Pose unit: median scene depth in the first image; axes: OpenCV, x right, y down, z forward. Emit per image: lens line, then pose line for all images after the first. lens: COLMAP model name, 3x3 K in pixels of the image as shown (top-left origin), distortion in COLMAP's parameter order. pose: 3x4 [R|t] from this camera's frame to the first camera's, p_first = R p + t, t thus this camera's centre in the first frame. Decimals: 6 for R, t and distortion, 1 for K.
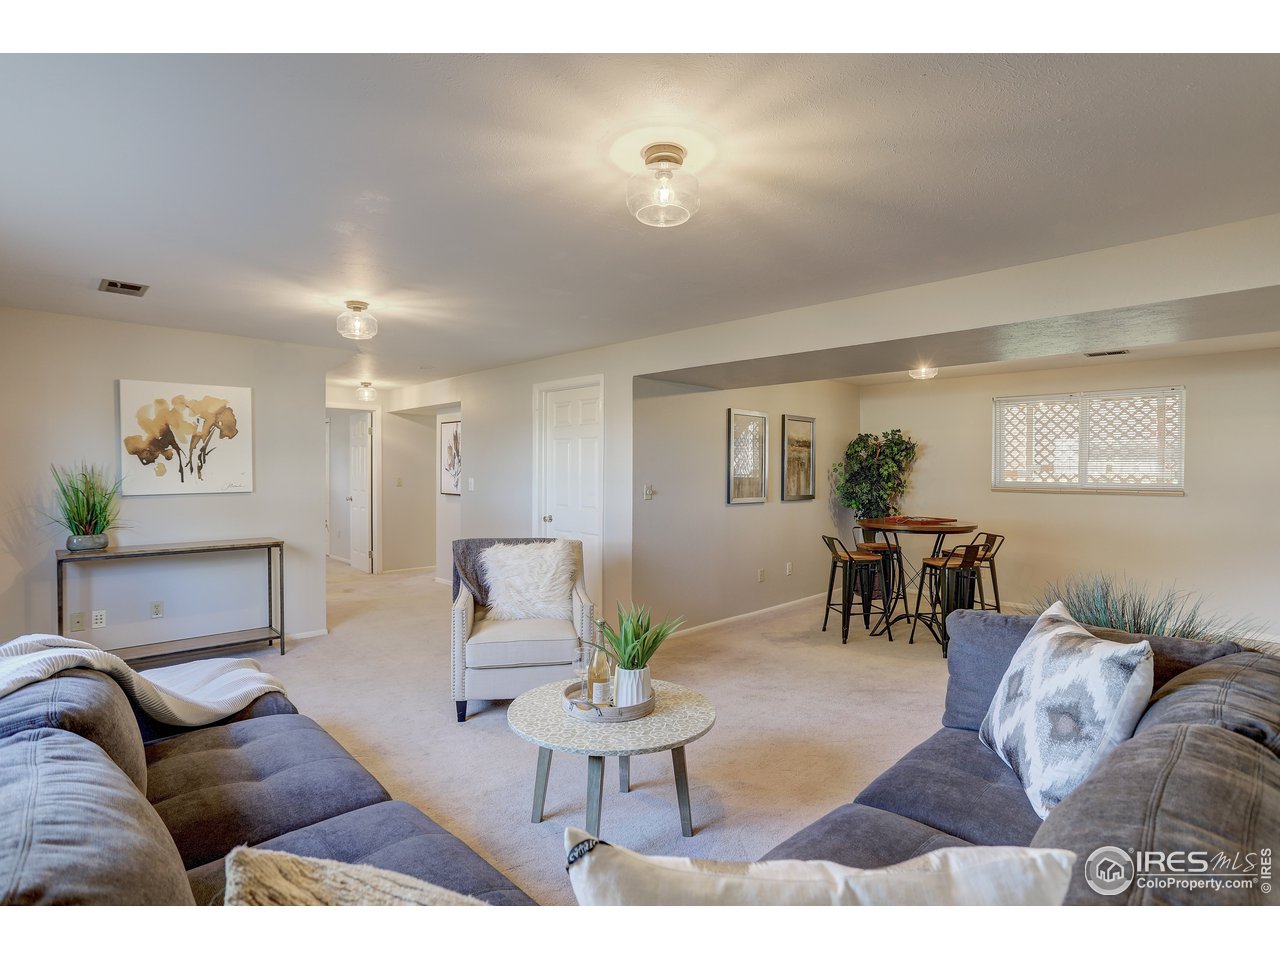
lens RADIAL K [[628.2, 0, 634.9], [0, 628.2, 475.5], [0, 0, 1]] dist [-0.003217, -0.000188]
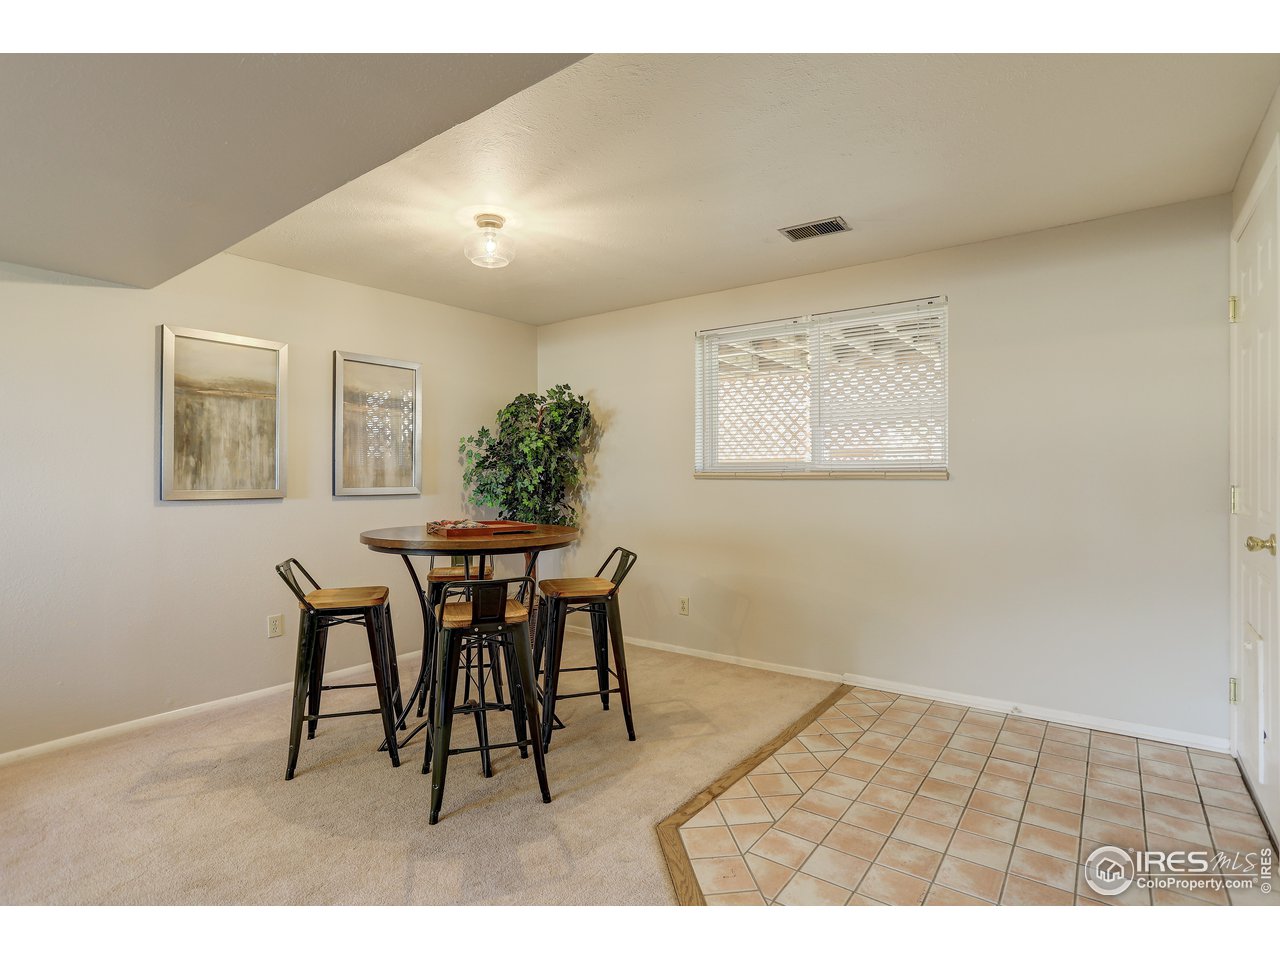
lens RADIAL K [[628.2, 0, 634.9], [0, 628.2, 475.5], [0, 0, 1]] dist [-0.003217, -0.000188]
pose [[0.991773, -0.005495, 0.127889, 0.423588], [0.007417, 0.999866, -0.014560, 0.030438], [-0.127792, 0.015389, 0.991682, 0.371433]]
